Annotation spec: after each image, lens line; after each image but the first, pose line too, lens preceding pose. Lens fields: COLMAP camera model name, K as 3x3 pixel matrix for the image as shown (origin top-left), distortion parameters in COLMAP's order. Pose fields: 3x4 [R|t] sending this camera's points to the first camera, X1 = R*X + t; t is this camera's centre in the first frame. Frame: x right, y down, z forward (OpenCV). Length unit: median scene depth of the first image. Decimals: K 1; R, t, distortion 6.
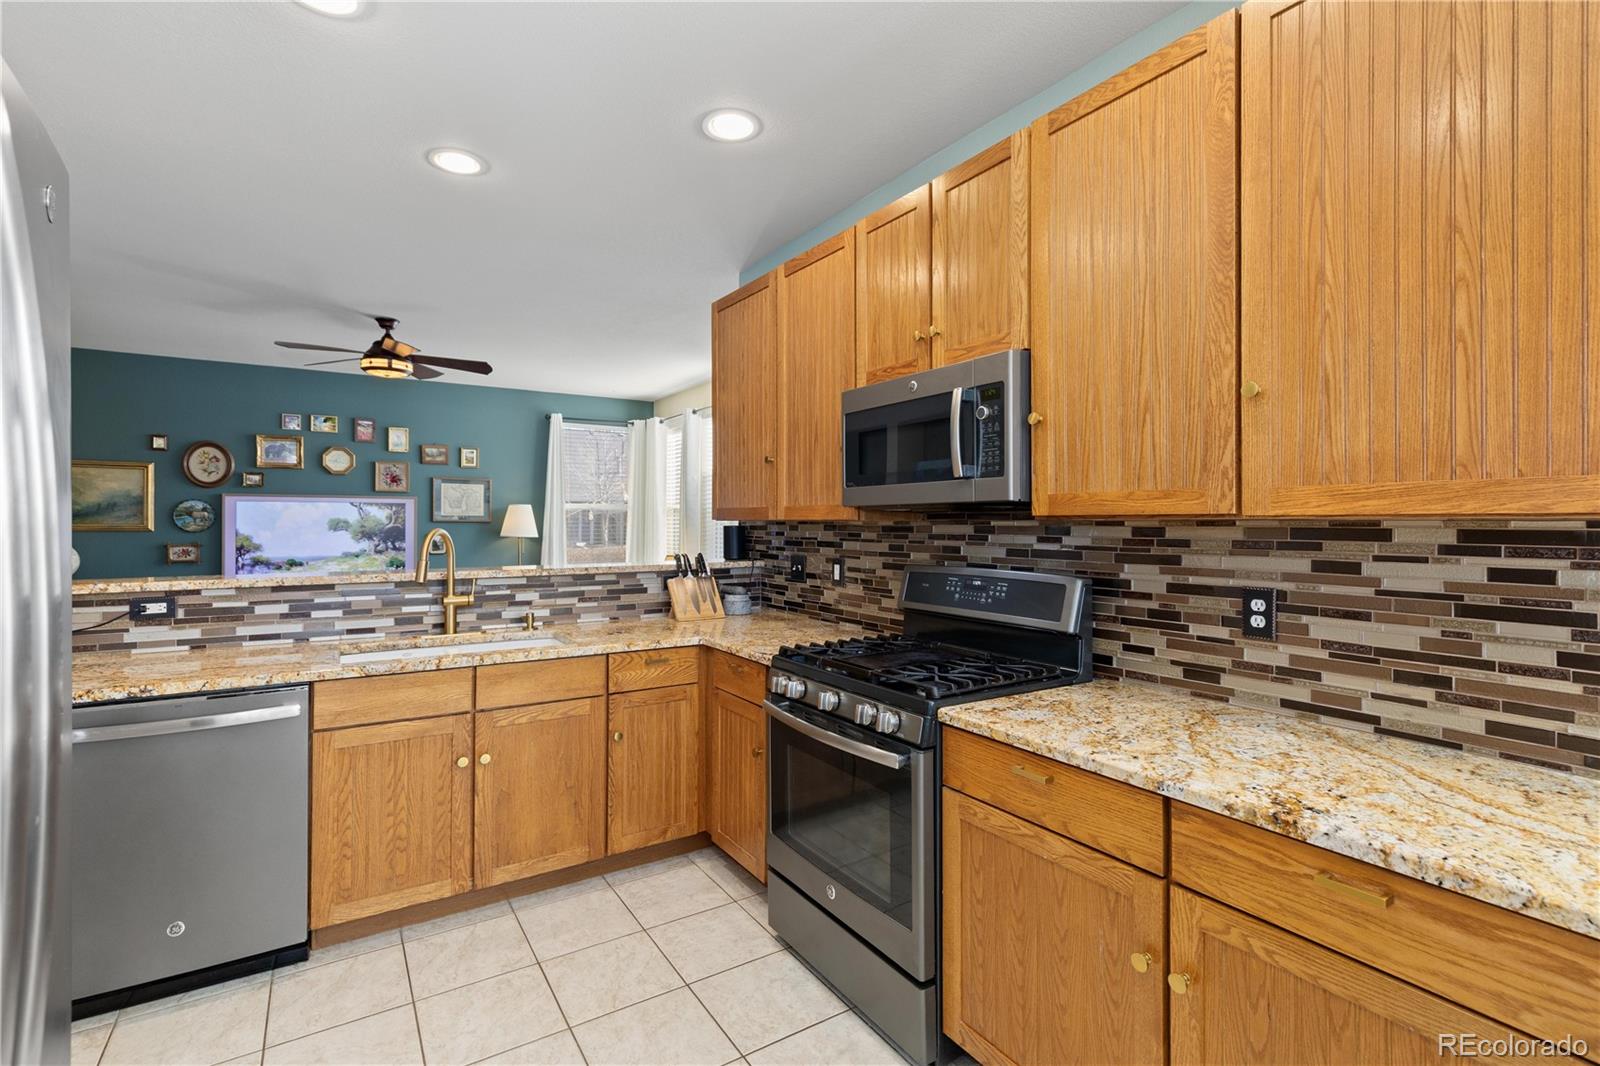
lens RADIAL K [[732.4, 0, 792.5], [0, 732.4, 519.4], [0, 0, 1]] dist [0.011868, -0.003084]
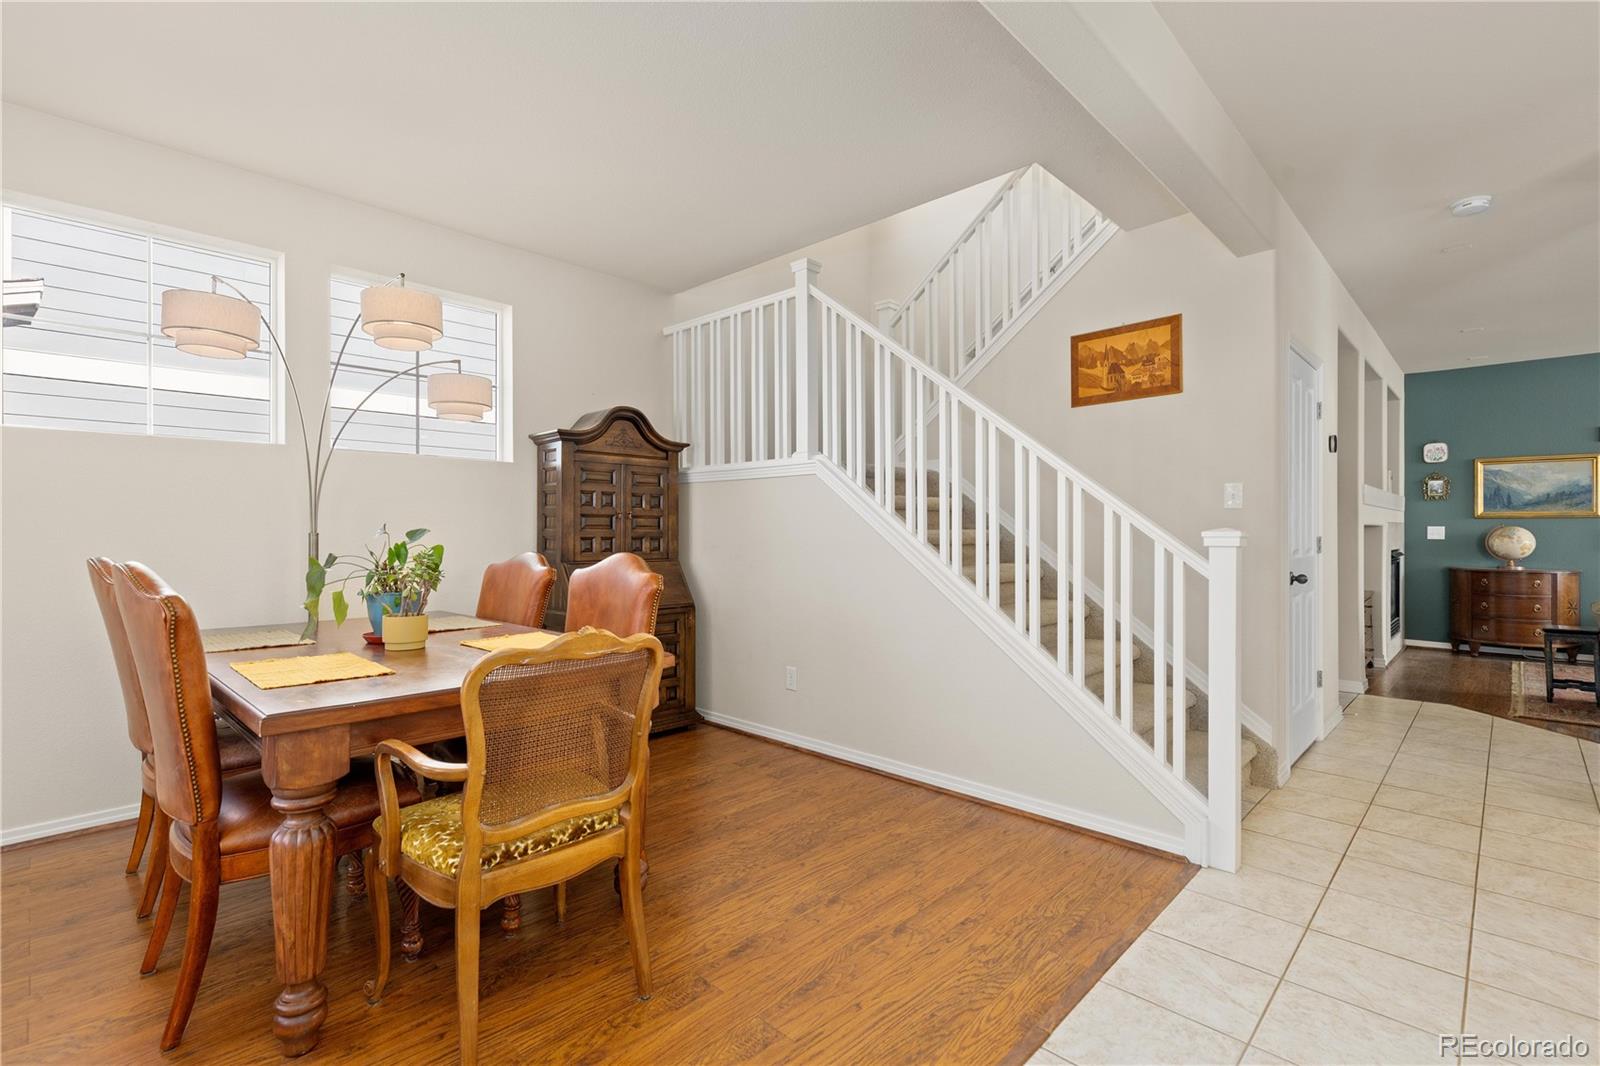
lens RADIAL K [[732.4, 0, 787.3], [0, 732.4, 526.5], [0, 0, 1]] dist [0.011868, -0.003084]
pose [[0.229532, -0.004234, -0.973292, -0.197219], [0.003375, 0.999988, -0.003554, 0.059129], [0.973295, -0.002470, 0.229544, -0.806179]]
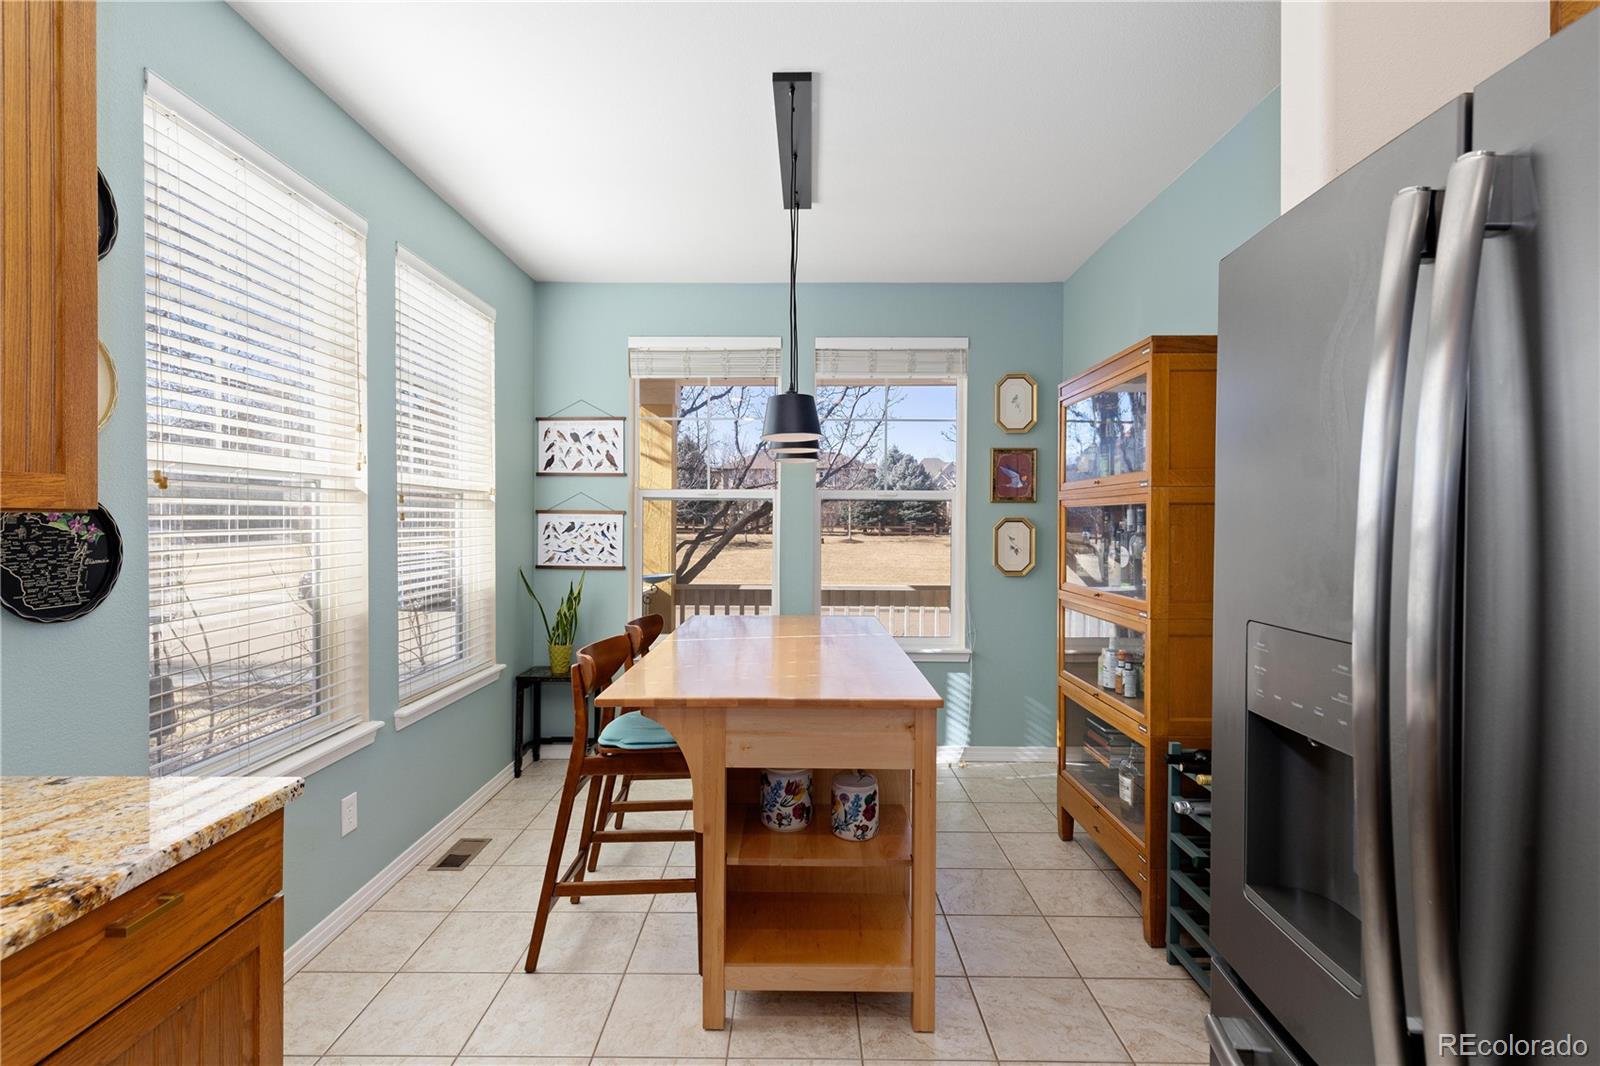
lens RADIAL K [[732.4, 0, 789.7], [0, 732.4, 533.0], [0, 0, 1]] dist [0.011868, -0.003084]
pose [[-0.838177, -0.007184, 0.545352, -0.145214], [-0.001932, 0.999946, 0.010203, 0.006337], [-0.545396, 0.007498, -0.838145, 0.479642]]
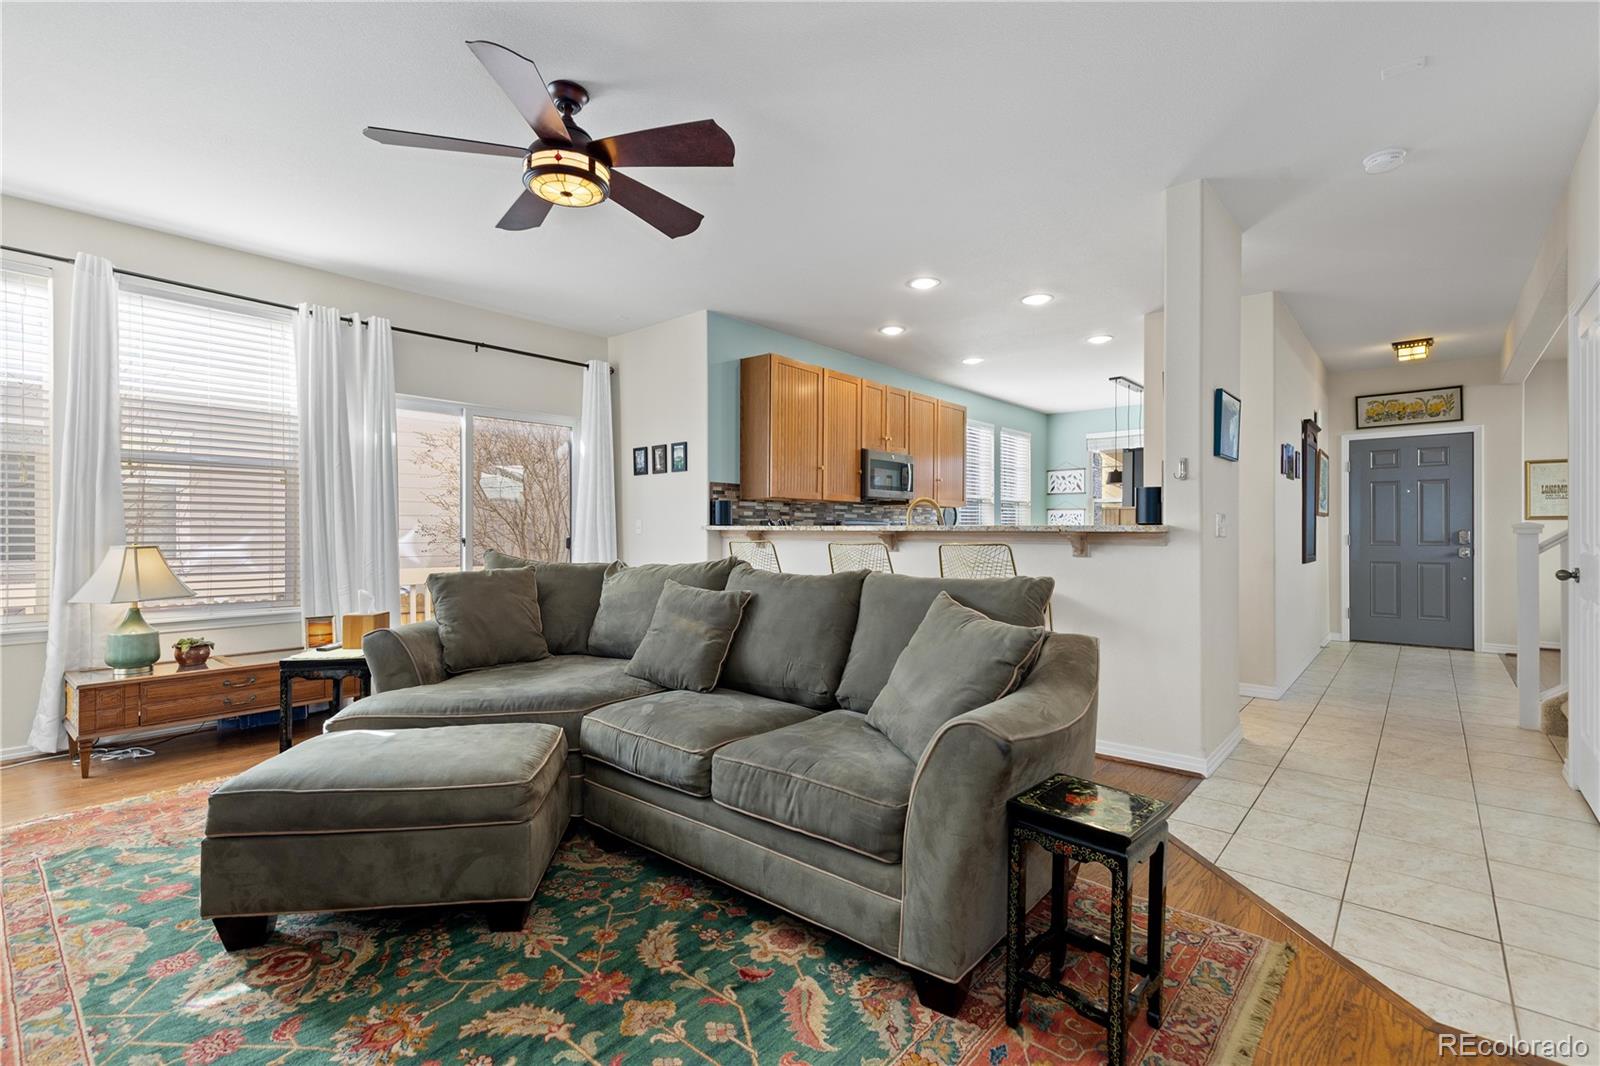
lens RADIAL K [[732.4, 0, 789.7], [0, 732.4, 530.8], [0, 0, 1]] dist [0.011868, -0.003084]
pose [[-0.286649, -0.002934, 0.958031, -1.893148], [-0.005688, 0.999983, 0.001361, 0.081920], [-0.958019, -0.005059, -0.286661, 1.686419]]
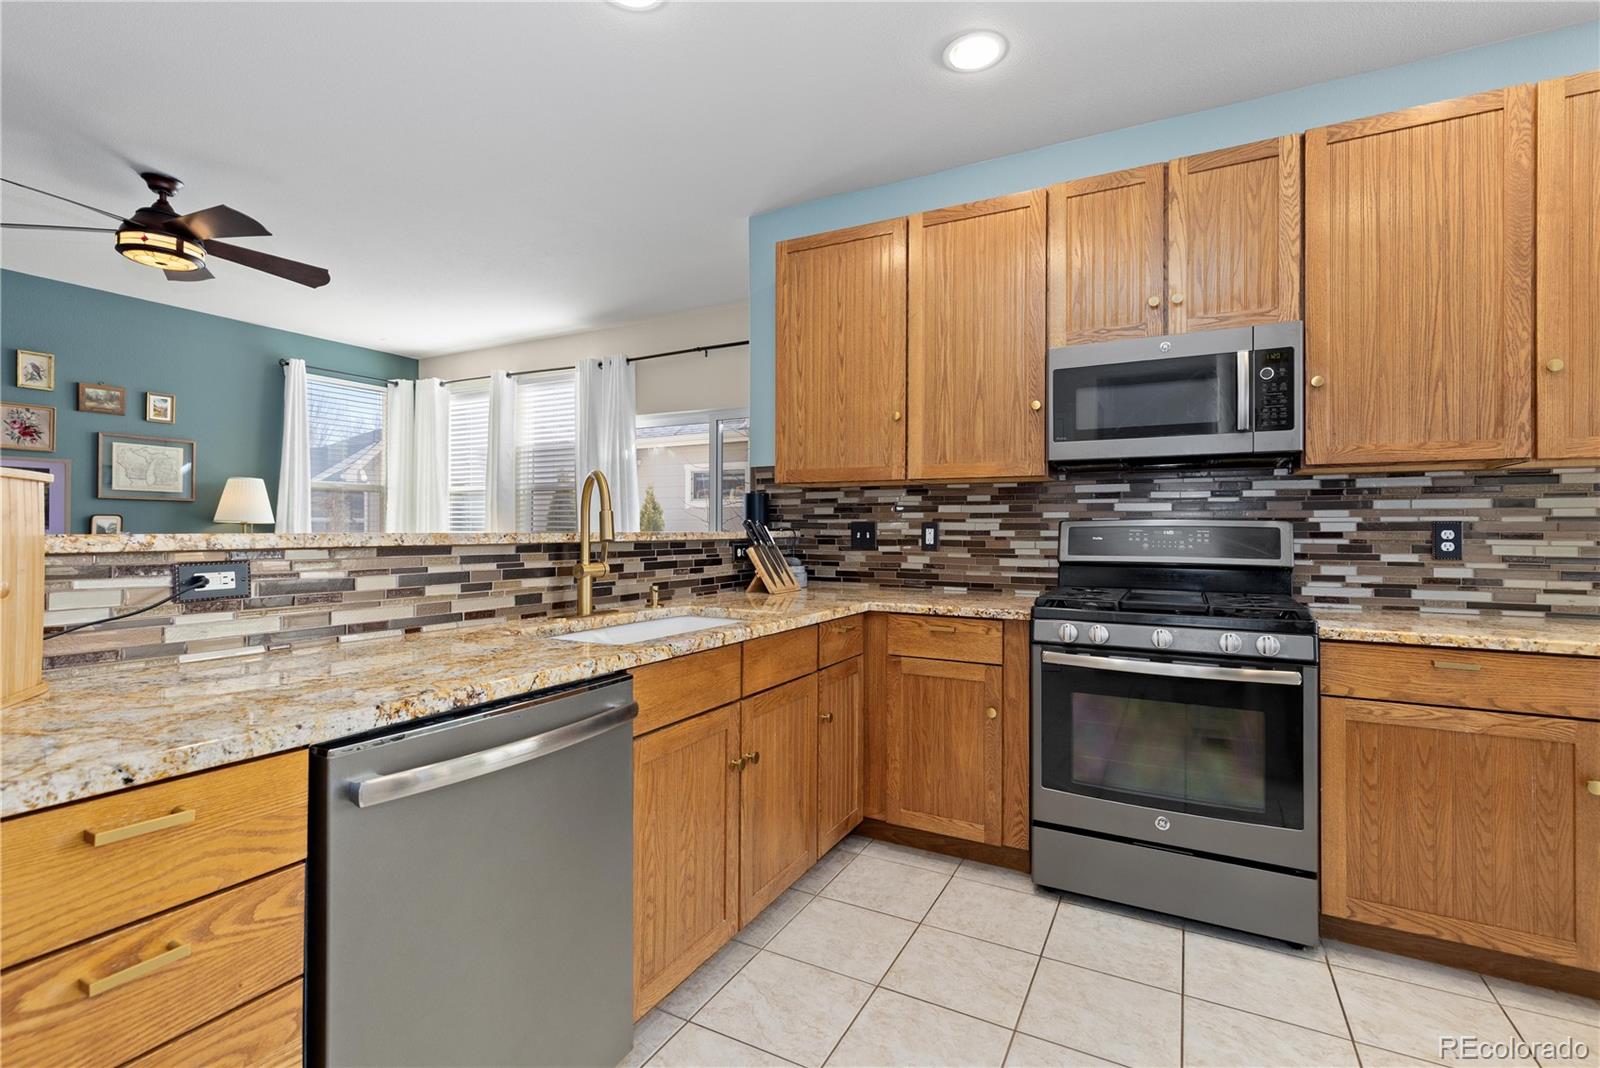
lens RADIAL K [[732.4, 0, 788.7], [0, 732.4, 523.3], [0, 0, 1]] dist [0.011868, -0.003084]
pose [[0.873871, 0.006420, 0.486115, -0.641712], [-0.004481, 0.999977, -0.005151, 0.065441], [-0.486136, 0.002323, 0.873880, 0.246946]]
